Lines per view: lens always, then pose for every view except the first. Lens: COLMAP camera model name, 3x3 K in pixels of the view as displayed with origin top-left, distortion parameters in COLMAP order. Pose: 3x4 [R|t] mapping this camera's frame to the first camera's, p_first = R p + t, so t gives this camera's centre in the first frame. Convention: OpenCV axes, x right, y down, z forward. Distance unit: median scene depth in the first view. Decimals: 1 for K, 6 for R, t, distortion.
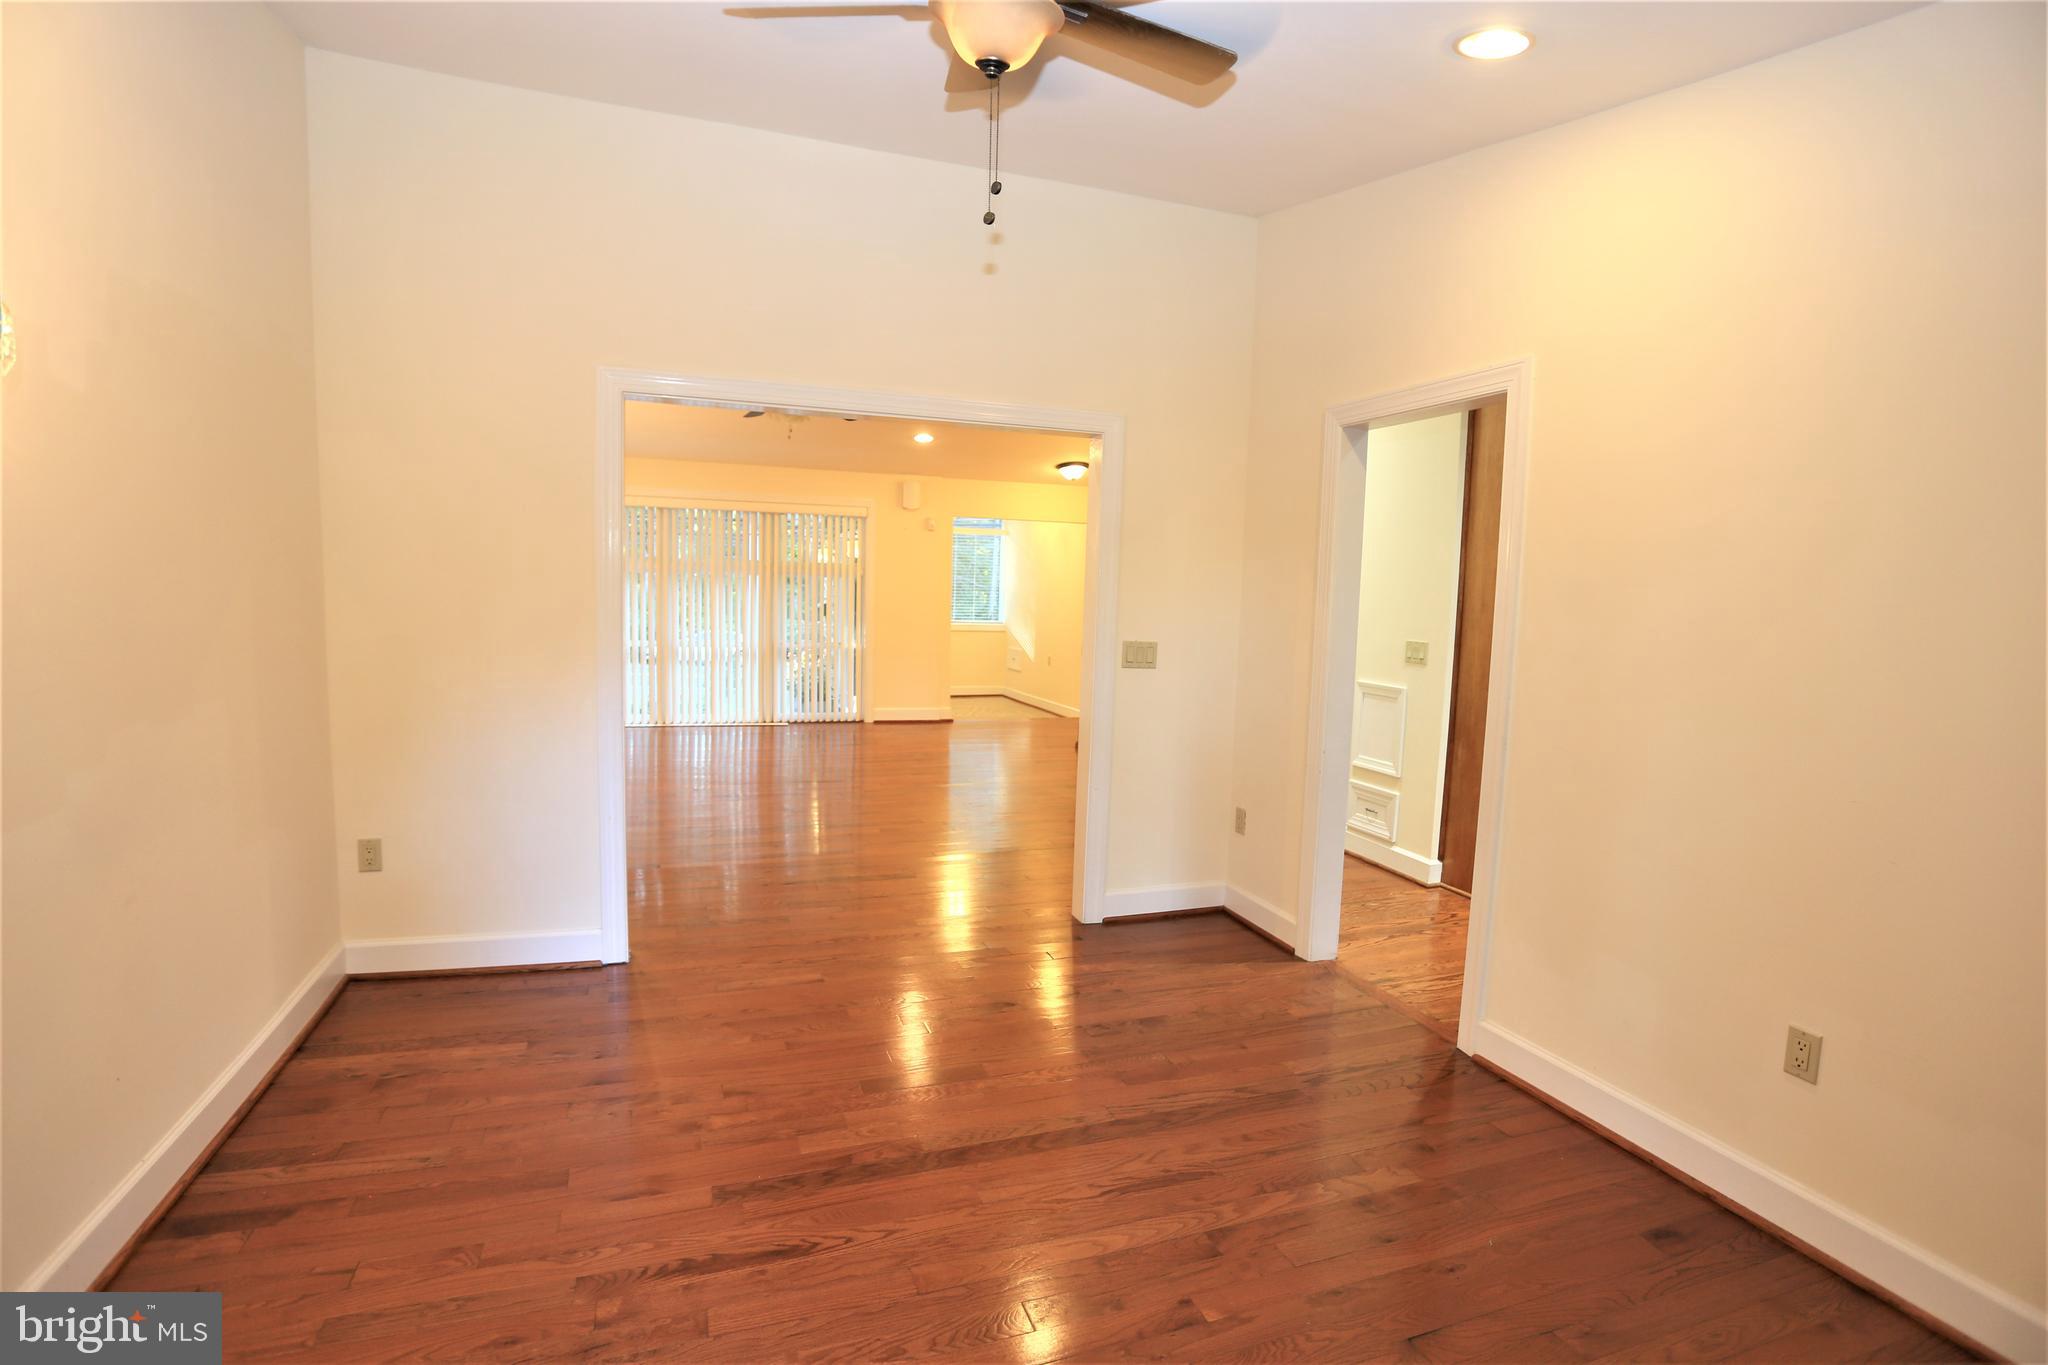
lens RADIAL K [[1005.9, 0, 1030.1], [0, 1005.9, 682.9], [0, 0, 1]] dist [-0.077945, 0.030202]
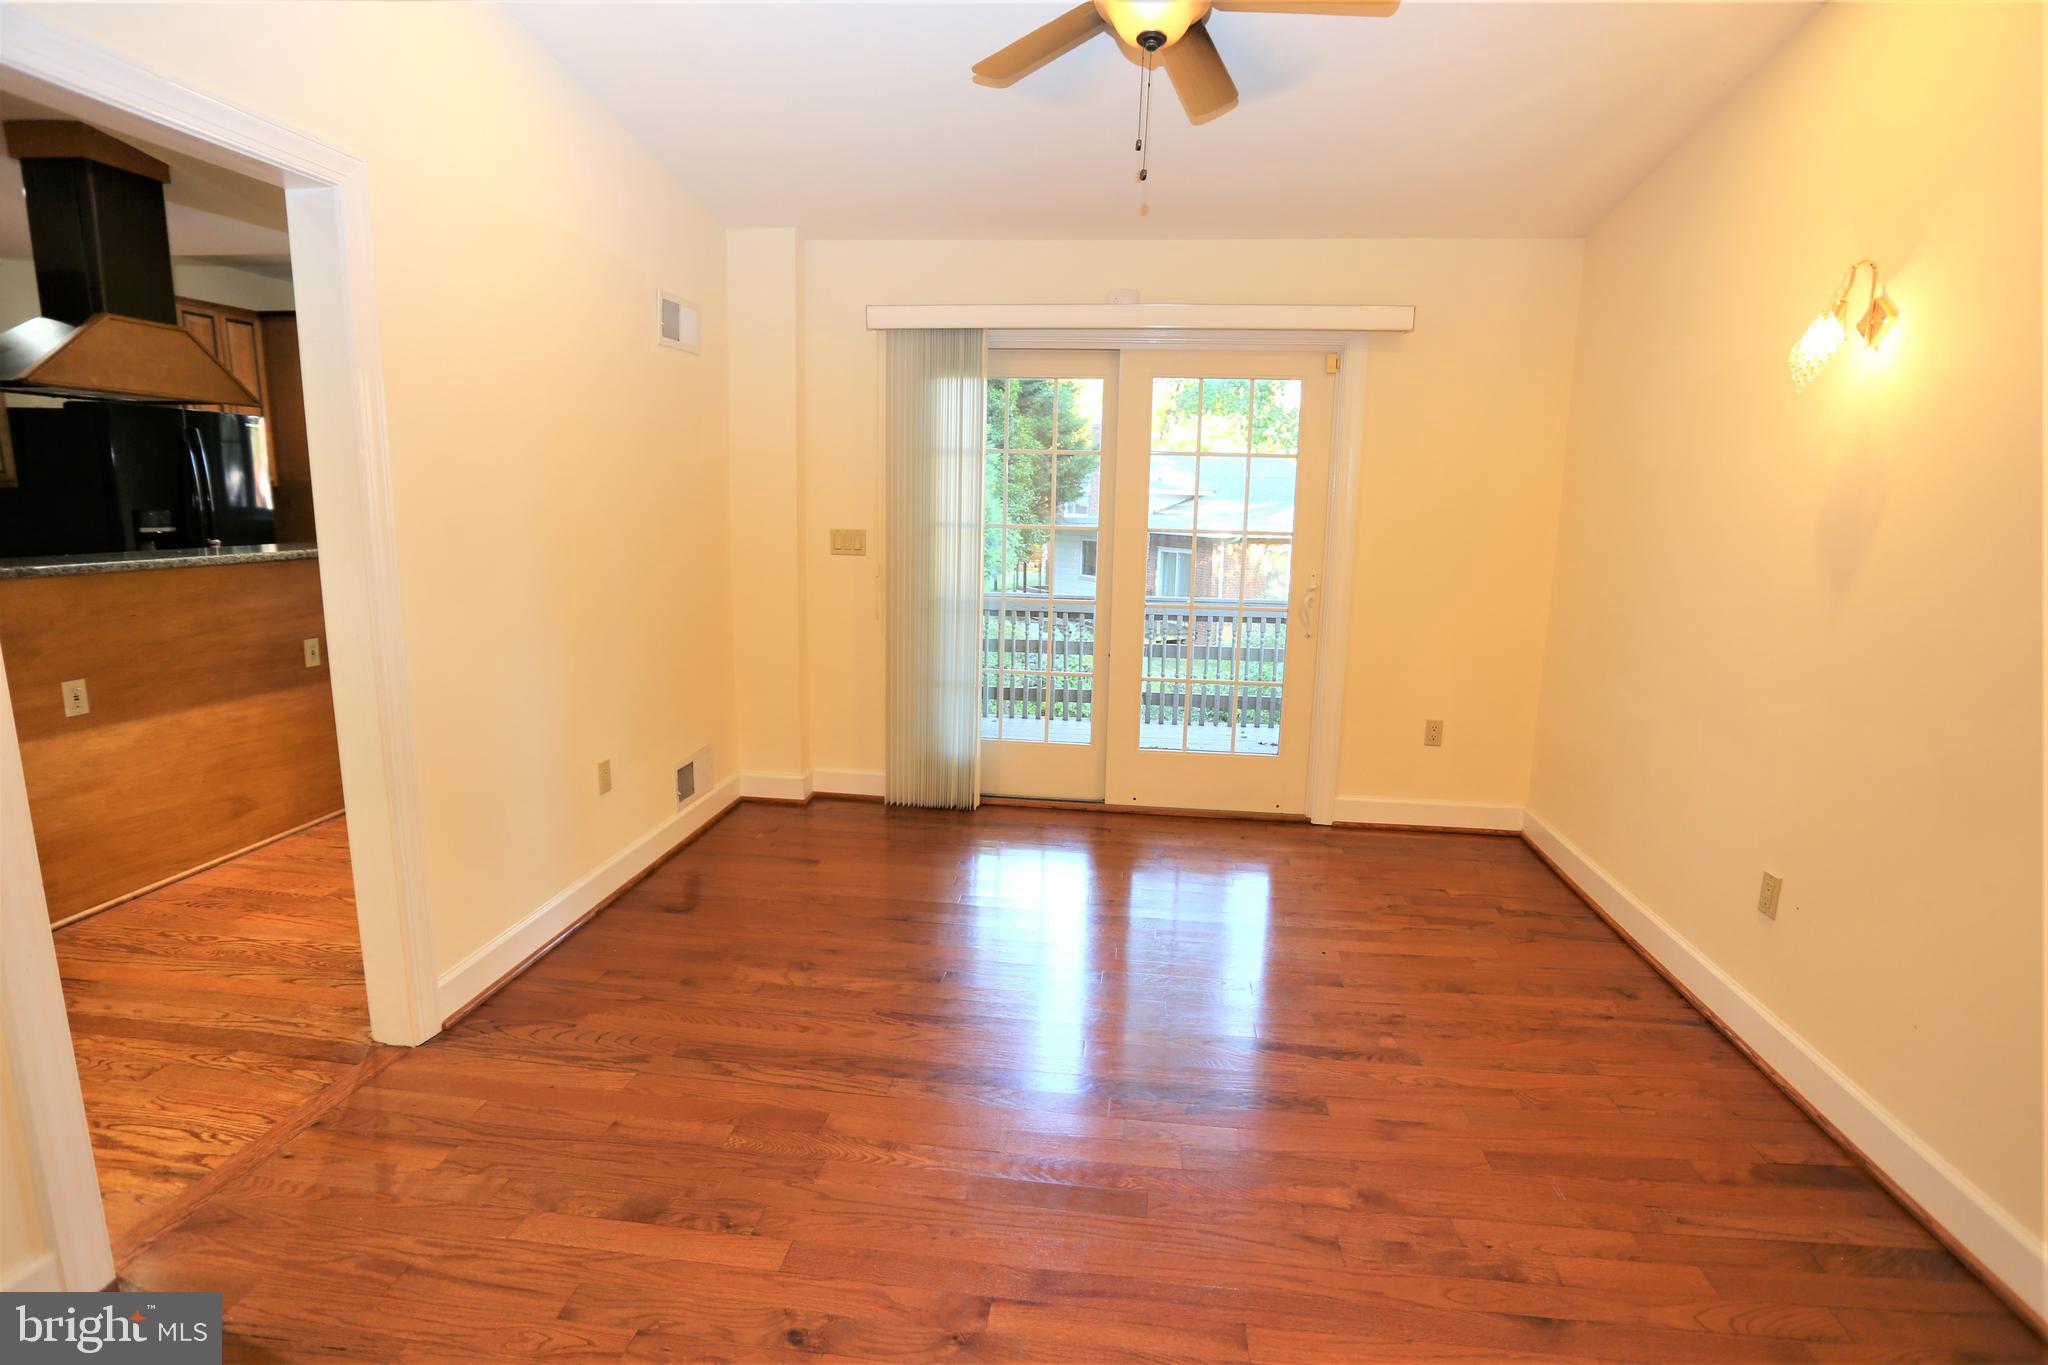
lens RADIAL K [[1005.9, 0, 1030.1], [0, 1005.9, 682.9], [0, 0, 1]] dist [-0.077945, 0.030202]
pose [[-0.892907, -0.132157, 0.430410, -0.432512], [-0.006618, 0.959701, 0.280946, -0.191506], [-0.450193, 0.248010, -0.857798, 1.916714]]
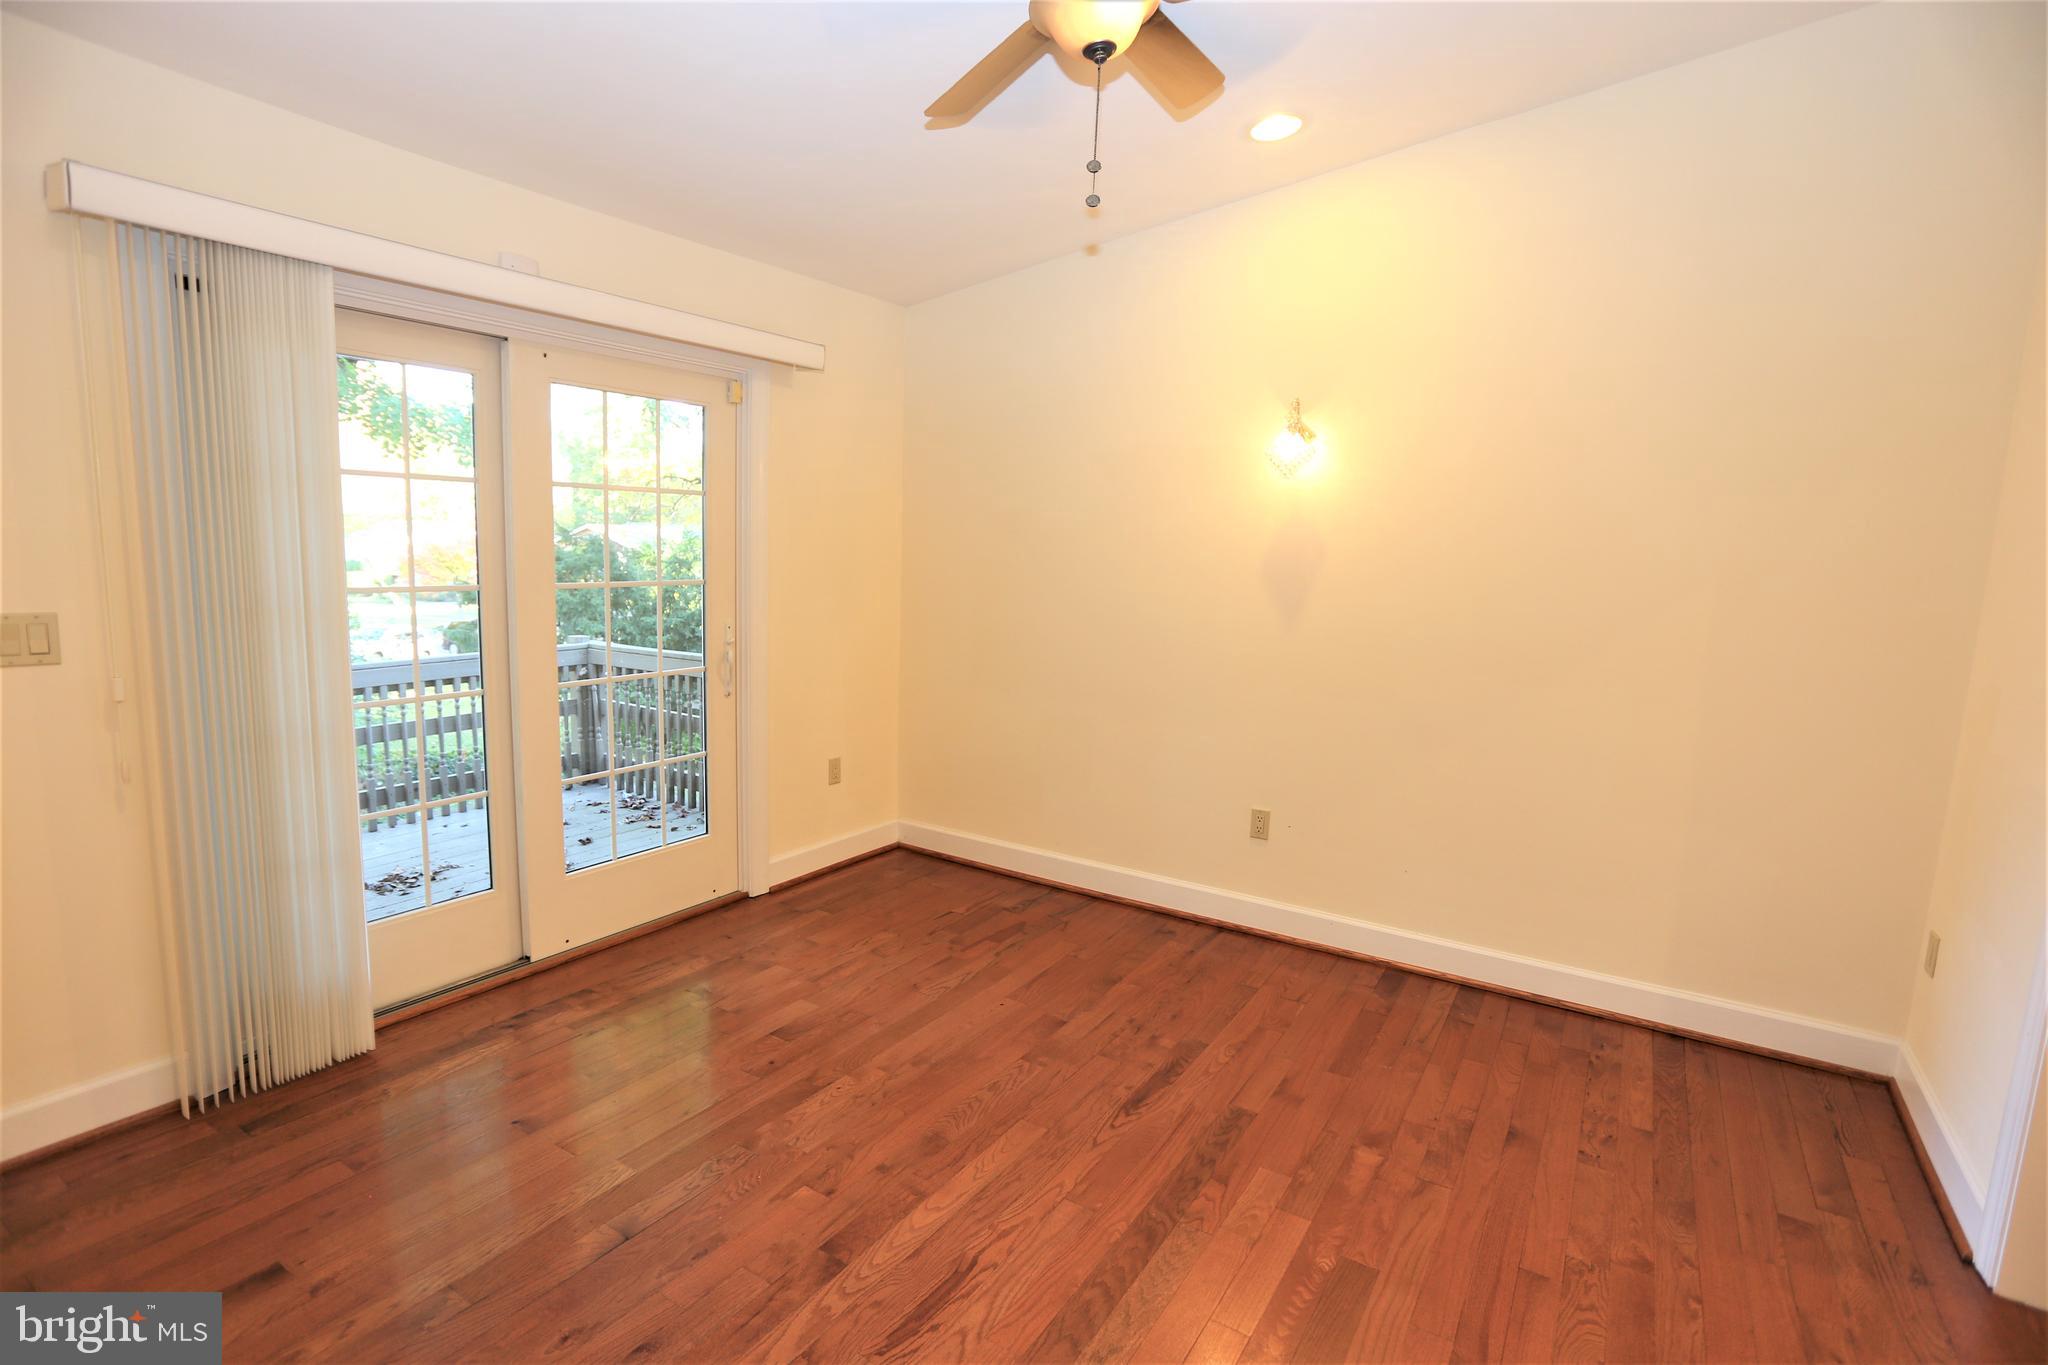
lens RADIAL K [[991.4, 0, 1022.9], [0, 991.4, 684.7], [0, 0, 1]] dist [-0.068474, 0.028203]
pose [[-0.789364, 0.027466, -0.613310, 0.563417], [-0.118853, 0.973262, 0.196556, -0.150920], [0.602311, 0.228048, -0.764994, 1.602032]]
